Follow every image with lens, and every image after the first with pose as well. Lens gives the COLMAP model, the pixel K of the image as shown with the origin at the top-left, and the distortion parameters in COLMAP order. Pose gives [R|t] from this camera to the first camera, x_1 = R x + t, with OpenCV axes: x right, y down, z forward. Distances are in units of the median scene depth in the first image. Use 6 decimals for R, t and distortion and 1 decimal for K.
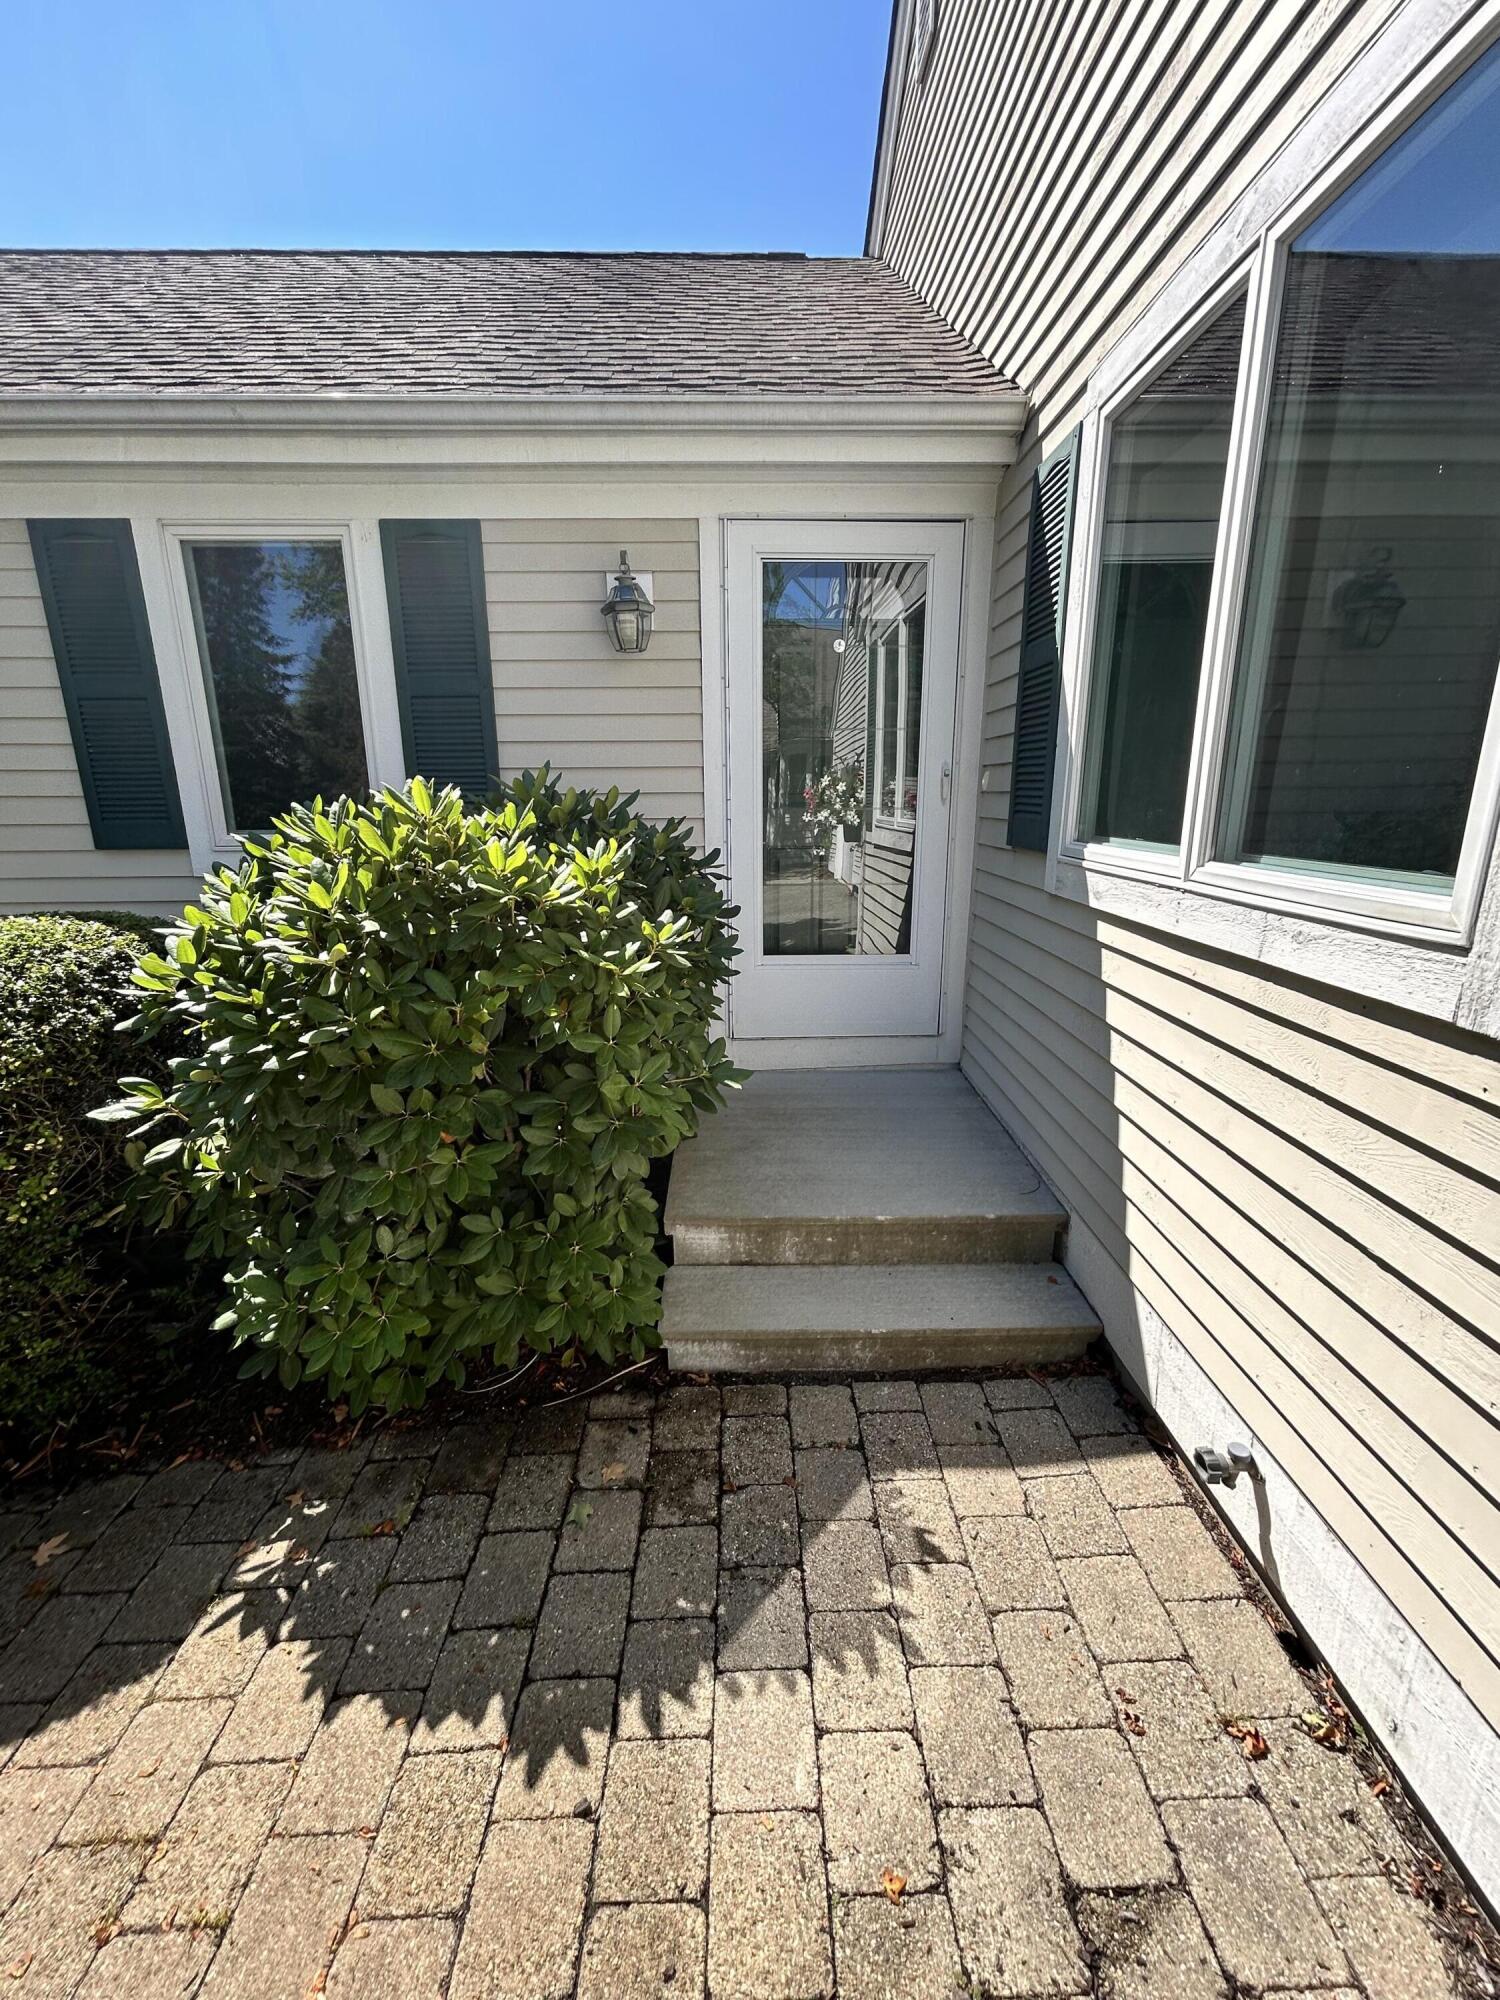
lens RADIAL K [[809.2, 0, 751.9], [0, 809.2, 997.9], [0, 0, 1]] dist [-0.000161, 0.000402]
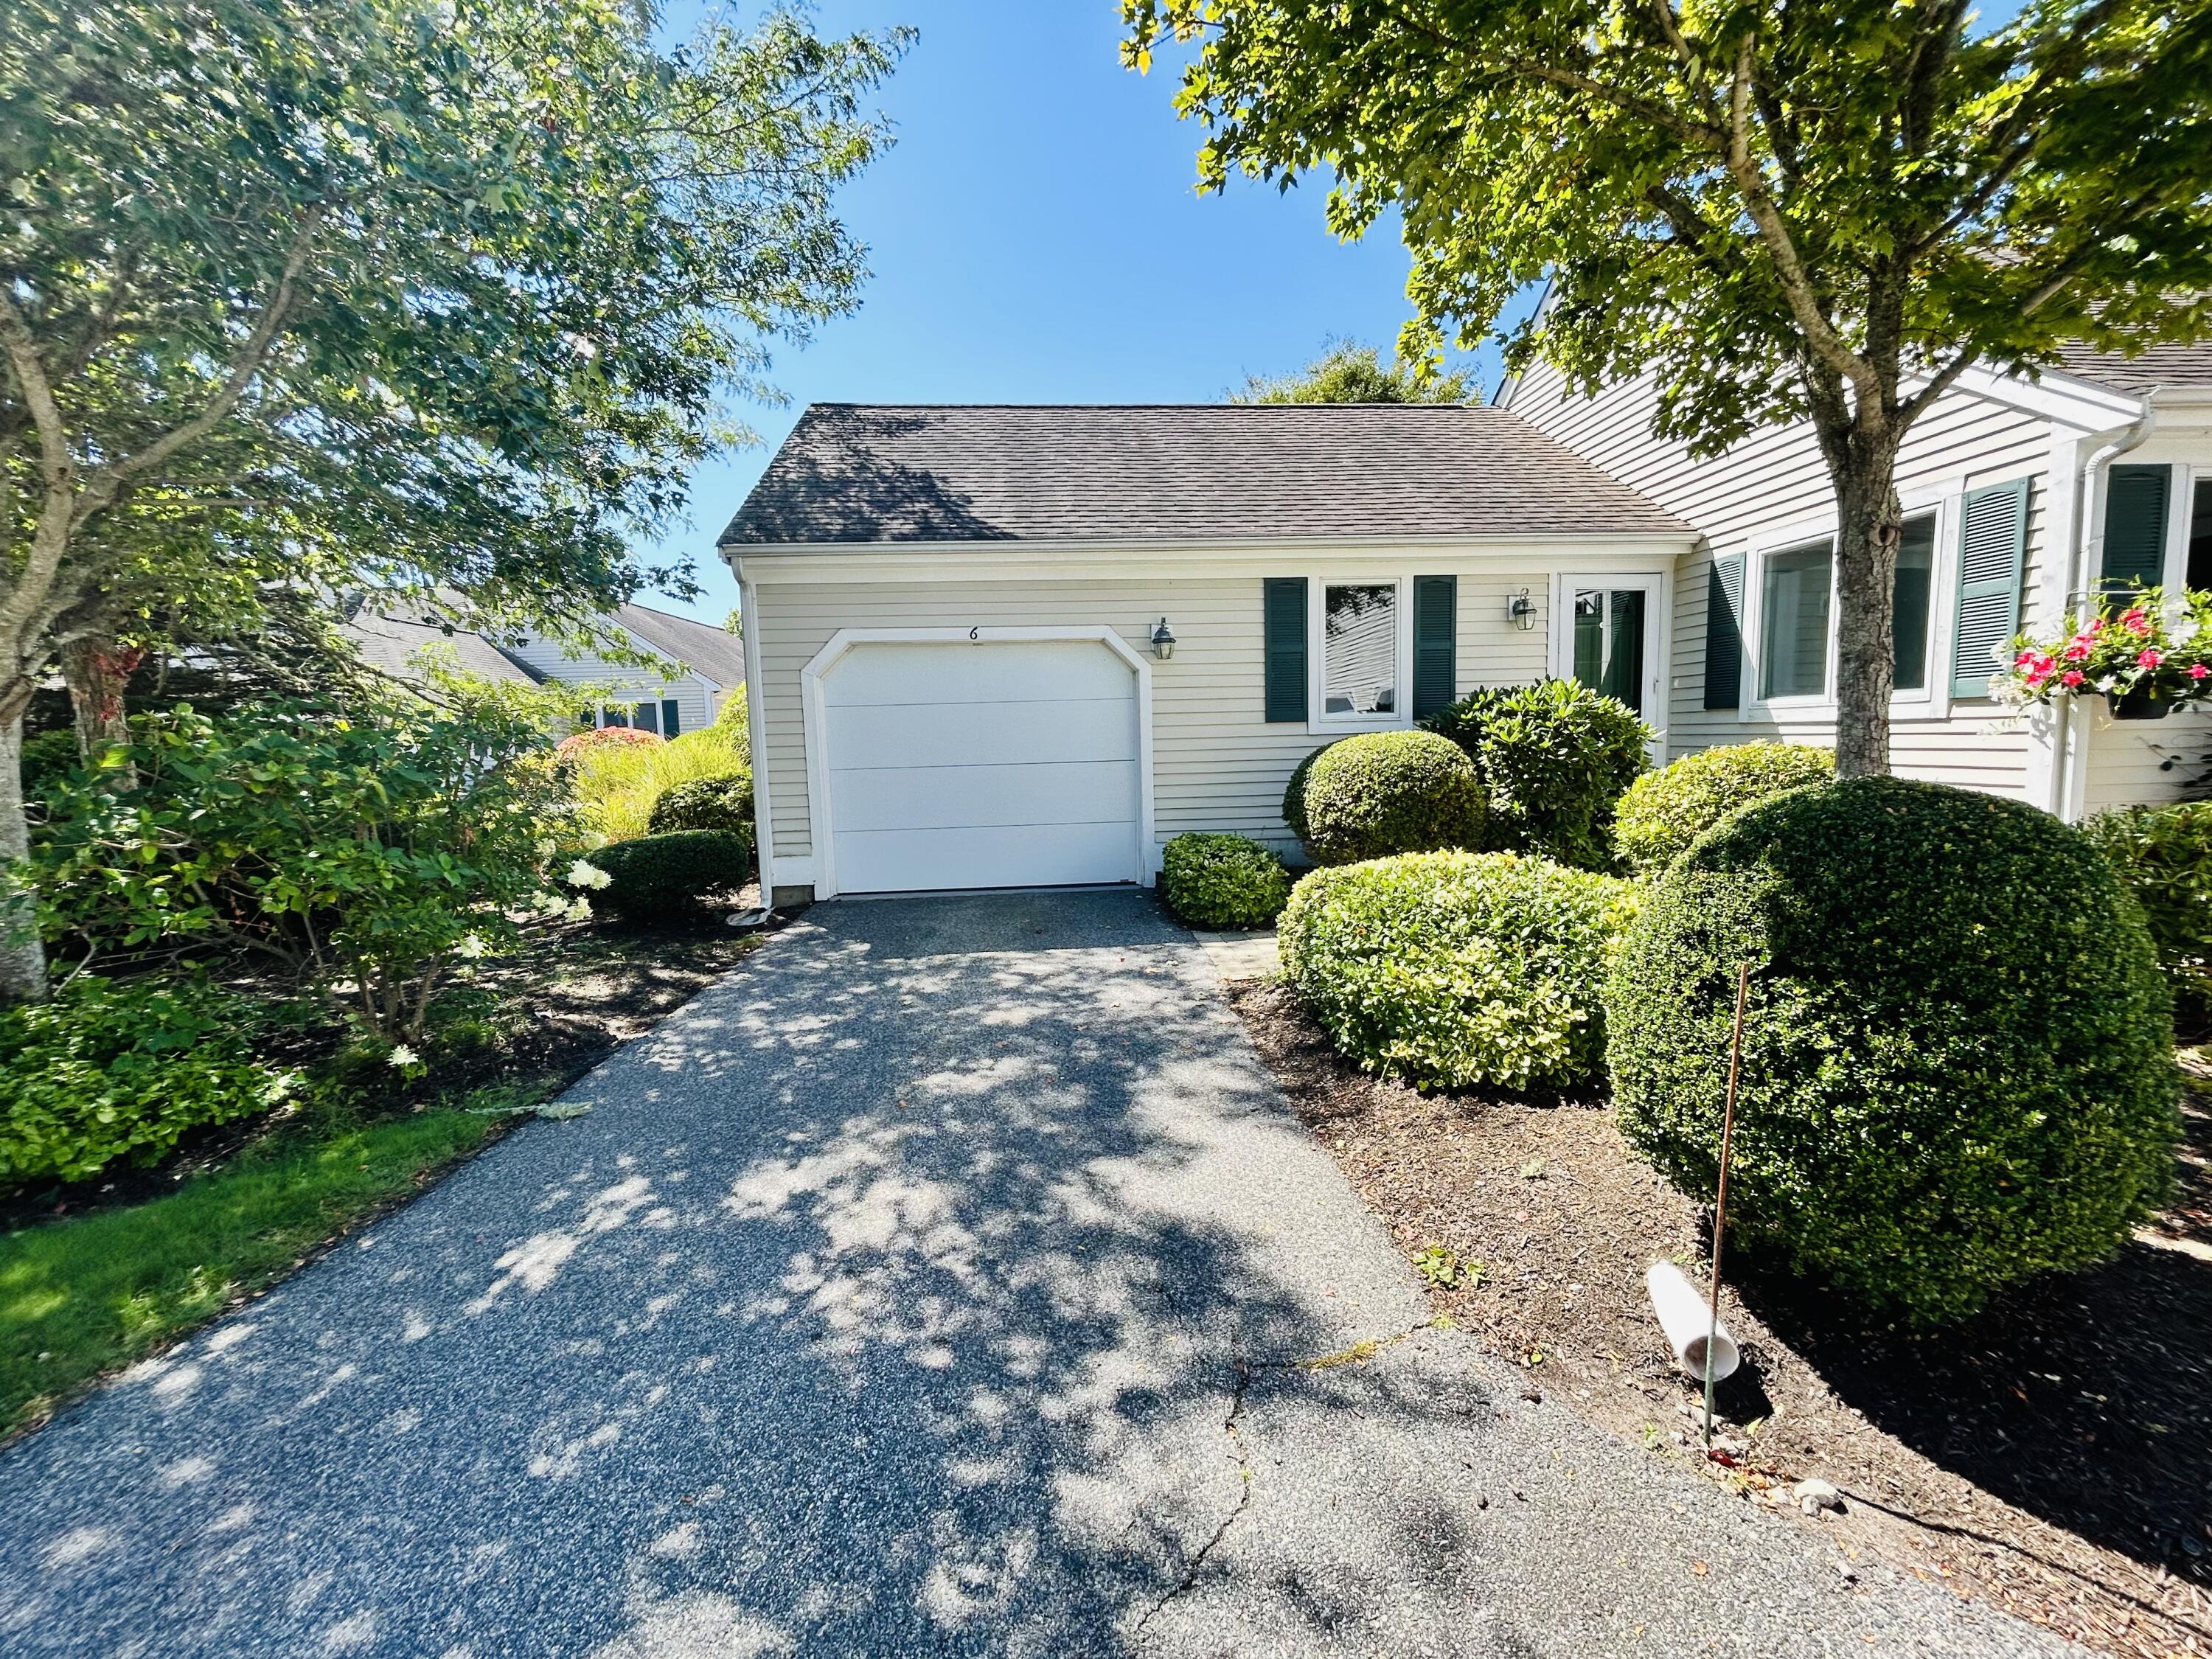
lens RADIAL K [[895.0, 0, 1112.9], [0, 895.0, 828.3], [0, 0, 1]] dist [-0.000161, 0.000402]
pose [[0.998017, -0.025621, 0.057488, -2.382584], [0.033700, 0.988961, -0.144292, 0.719085], [-0.053156, 0.145944, 0.987864, -2.158682]]
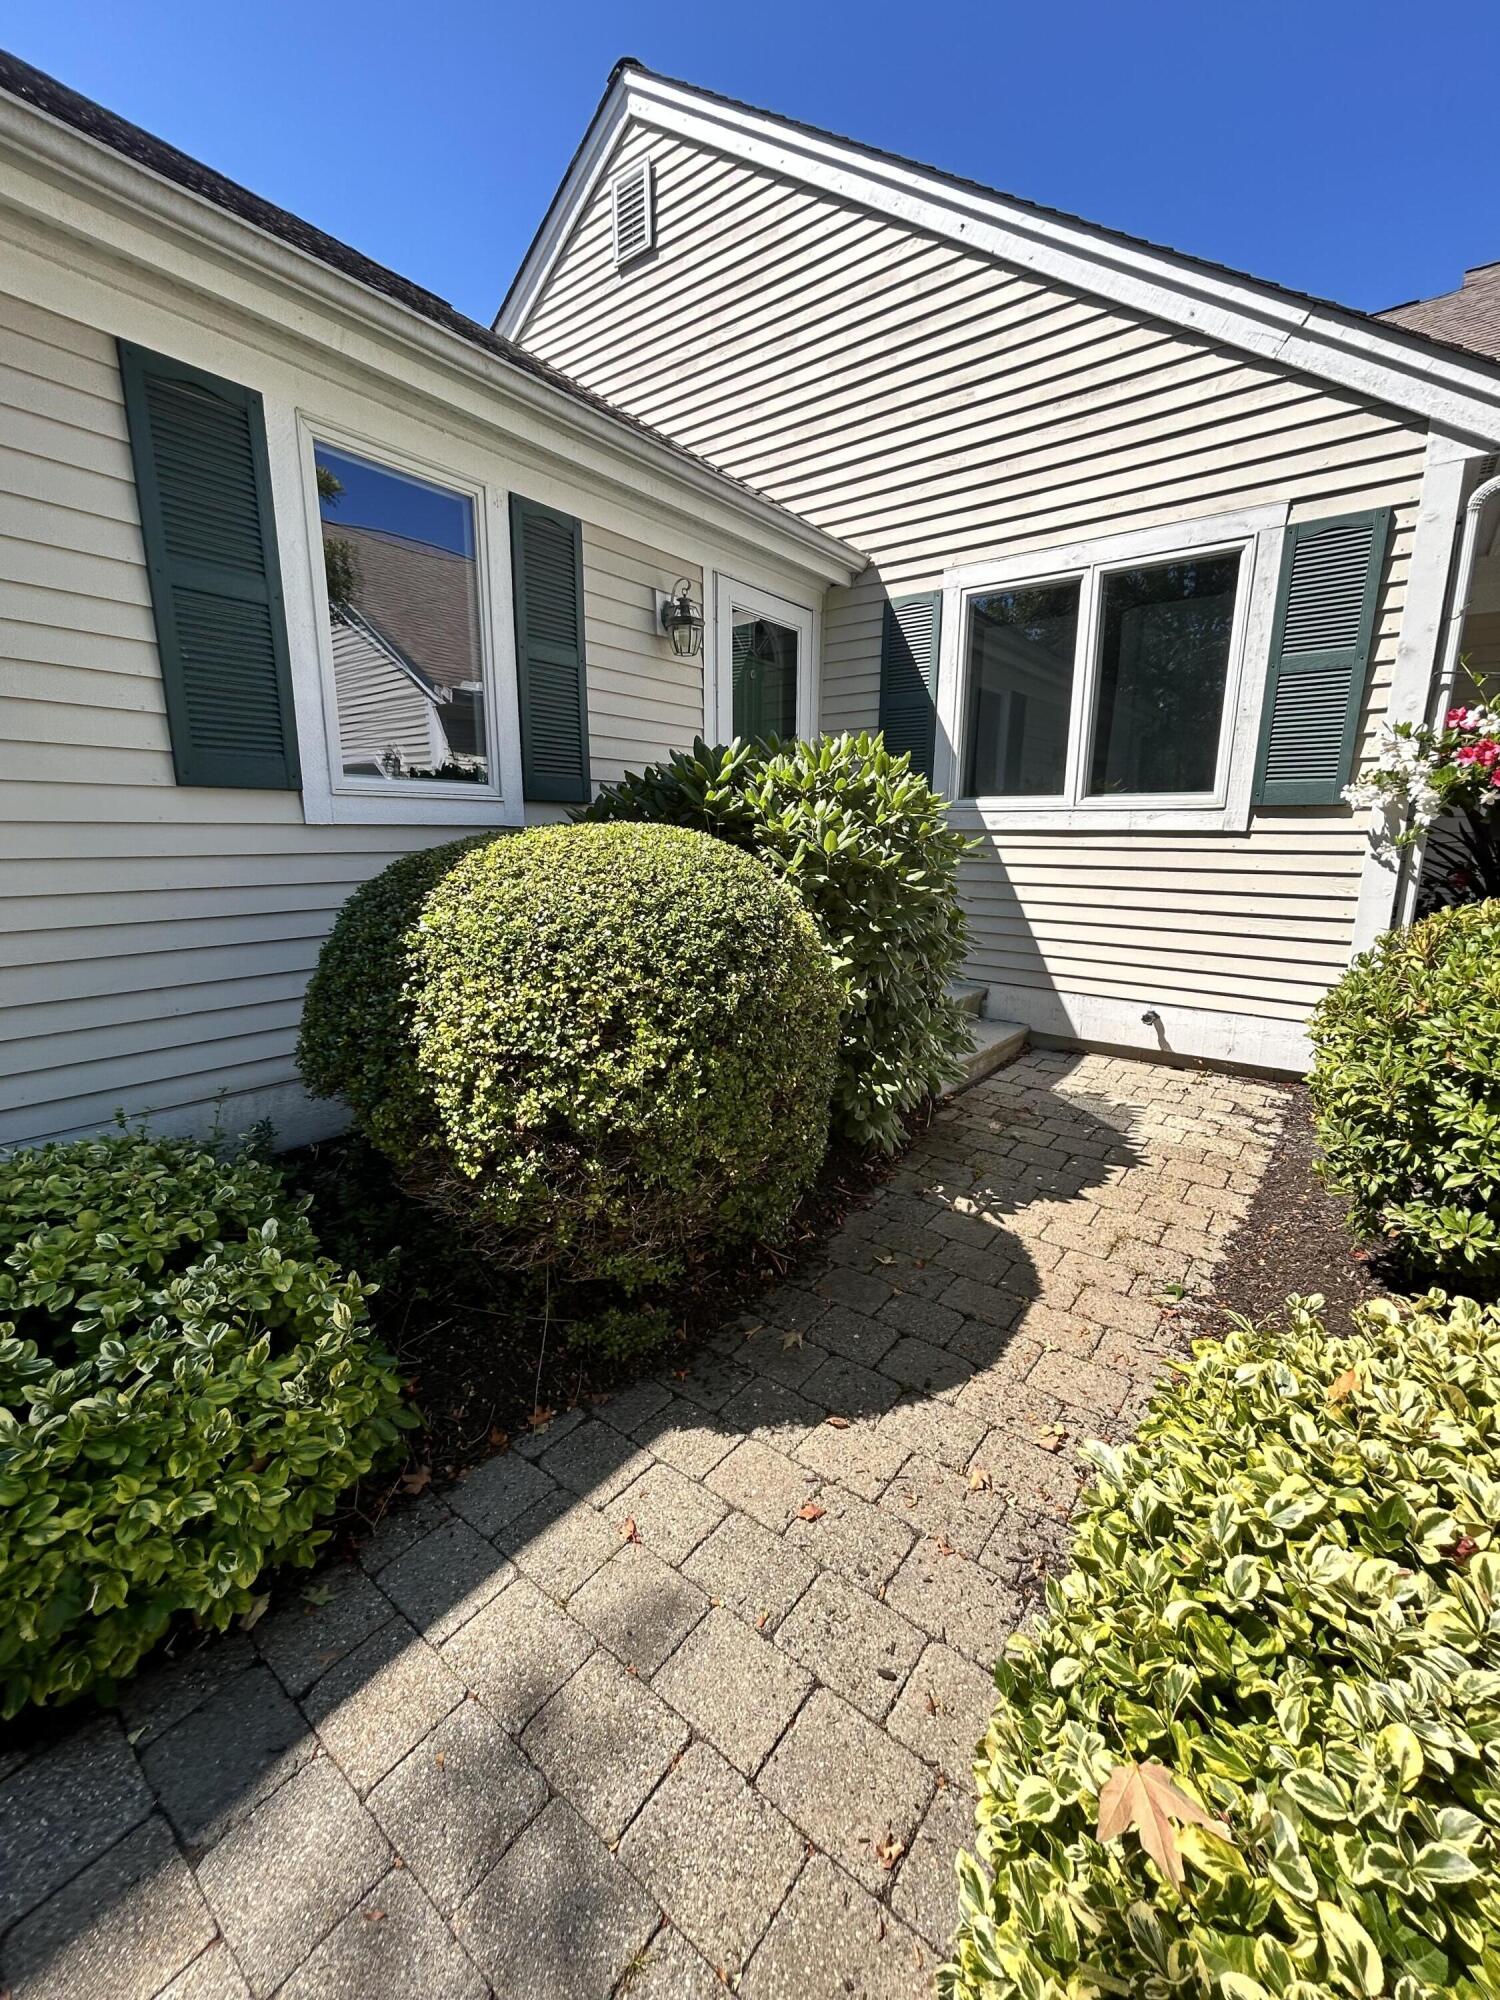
lens RADIAL K [[809.2, 0, 752.3], [0, 809.2, 997.9], [0, 0, 1]] dist [-0.000161, 0.000402]
pose [[0.625329, -0.147592, 0.766277, -1.918969], [0.179685, 0.982799, 0.042662, 0.133754], [-0.759393, 0.111010, 0.641092, 0.226613]]
